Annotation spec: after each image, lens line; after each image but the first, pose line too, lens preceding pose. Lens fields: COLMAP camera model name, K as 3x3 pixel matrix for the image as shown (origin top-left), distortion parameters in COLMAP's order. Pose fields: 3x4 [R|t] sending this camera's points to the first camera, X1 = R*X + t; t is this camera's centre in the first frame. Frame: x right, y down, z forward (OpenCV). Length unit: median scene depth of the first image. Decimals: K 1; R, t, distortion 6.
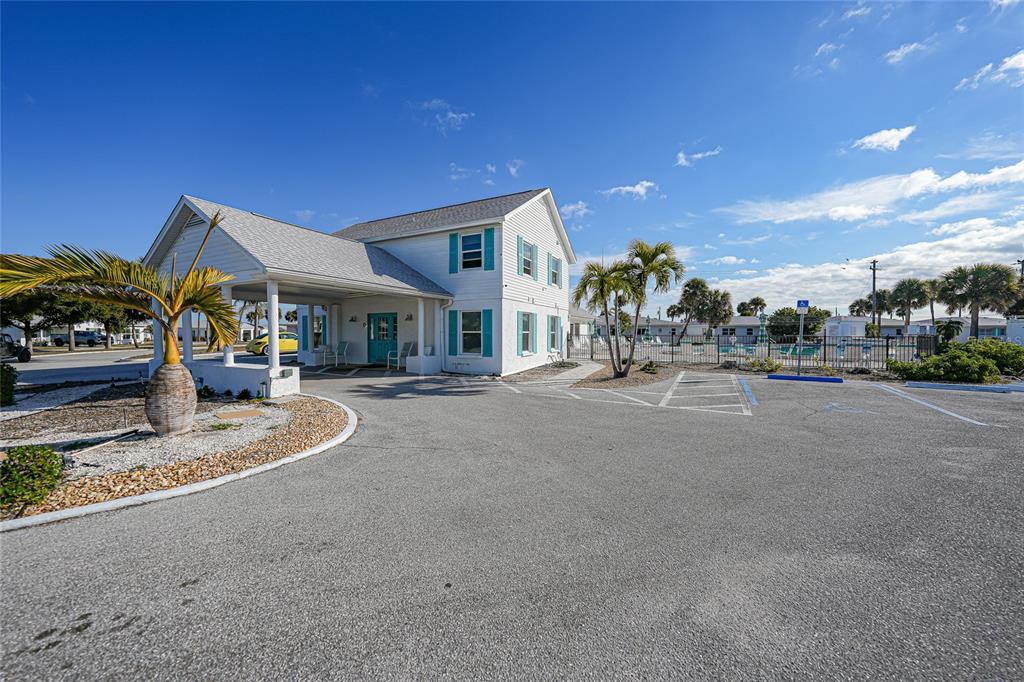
lens RADIAL K [[361.8, 0, 512.1], [0, 361.8, 333.6], [0, 0, 1]] dist [-0.011376, 0.000098]
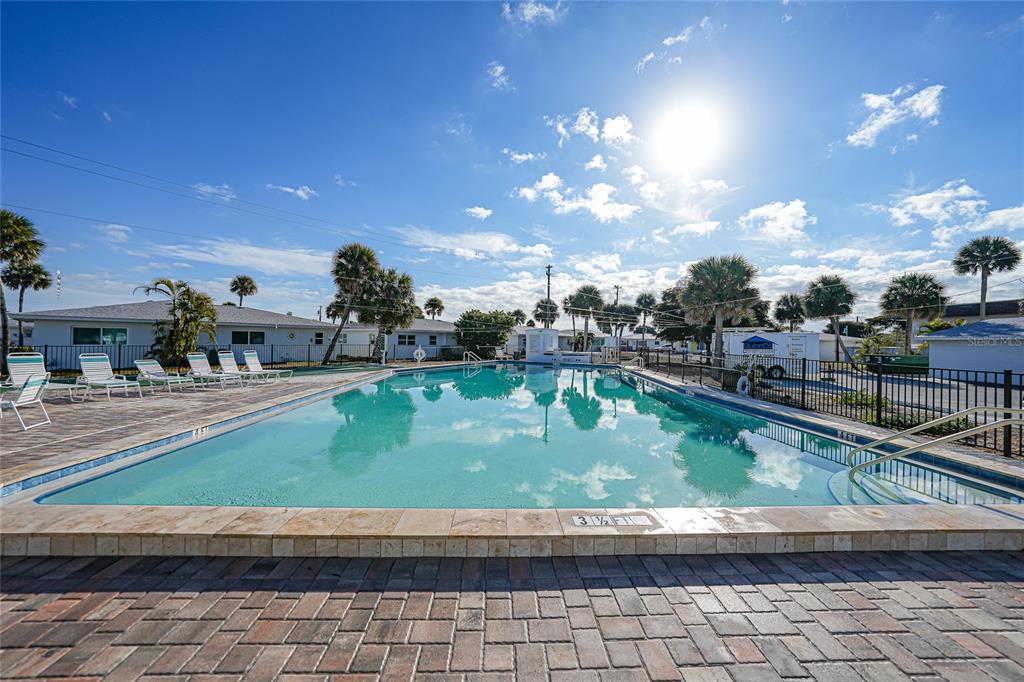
lens RADIAL K [[370.3, 0, 515.6], [0, 370.3, 340.4], [0, 0, 1]] dist [-0.001764, -0.000311]
pose [[0.658288, 0.012144, 0.752668, 0.293710], [-0.016046, 0.999869, -0.002099, -0.008686], [-0.752595, -0.010695, 0.658396, 0.534926]]
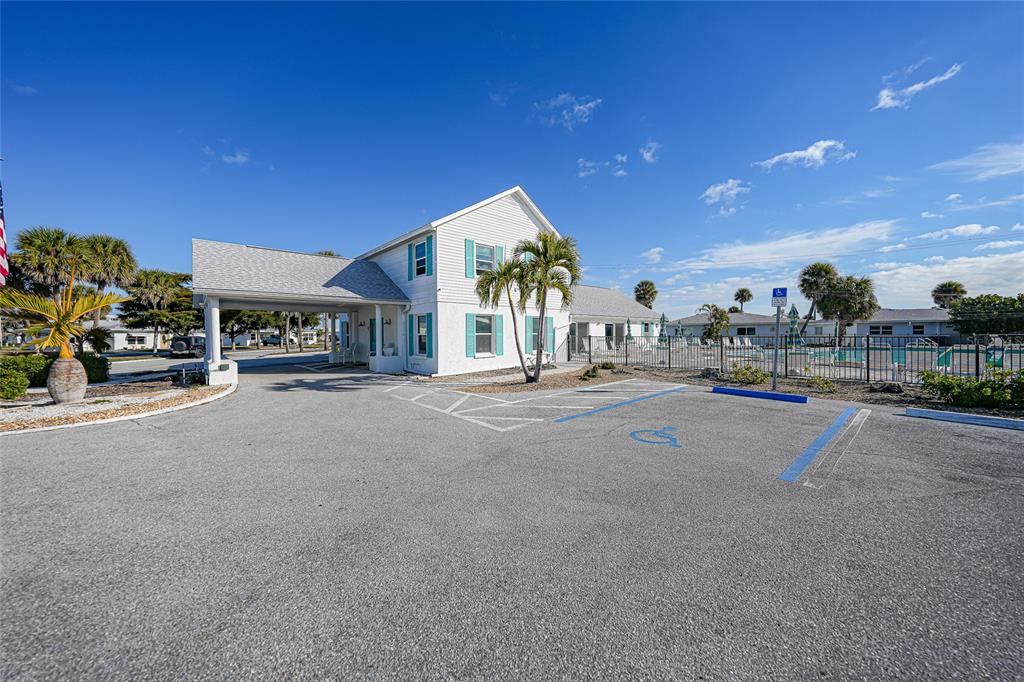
lens RADIAL K [[370.3, 0, 515.6], [0, 370.3, 340.4], [0, 0, 1]] dist [-0.001764, -0.000311]
pose [[0.943993, -0.001528, -0.329961, 0.183140], [0.006522, 0.999880, 0.014027, -0.000039], [0.329901, -0.015394, 0.943890, 0.019660]]
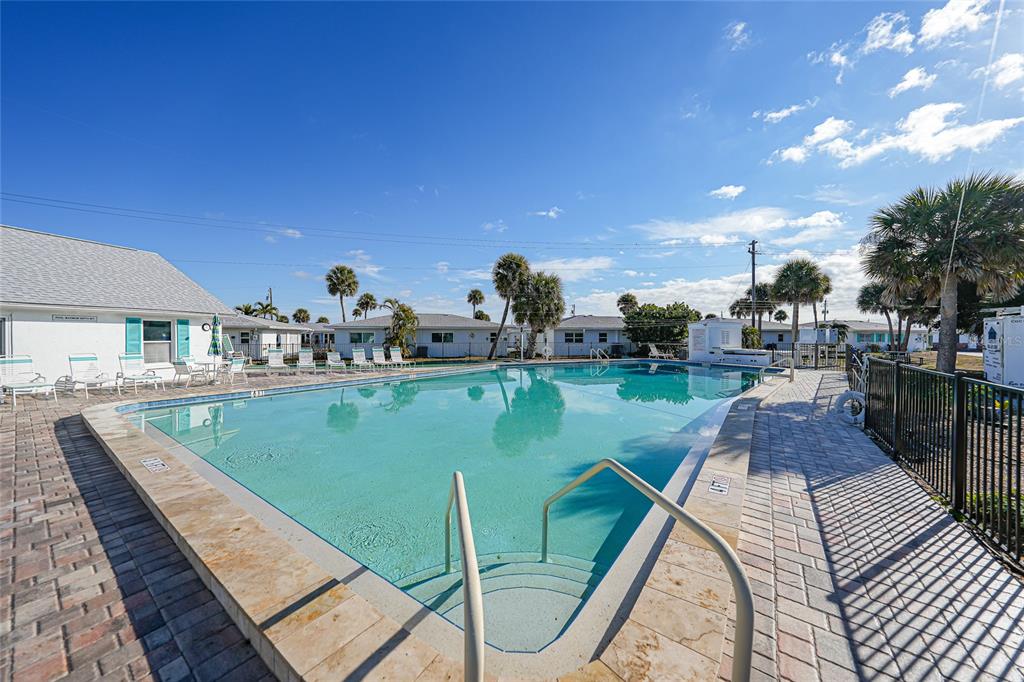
lens RADIAL K [[366.9, 0, 508.9], [0, 366.9, 315.4], [0, 0, 1]] dist [0.001291, 0.000518]
pose [[0.980744, 0.015680, 0.194669, 0.462234], [-0.004712, 0.998382, -0.056675, -0.009976], [-0.195243, 0.054667, 0.979230, 0.446805]]
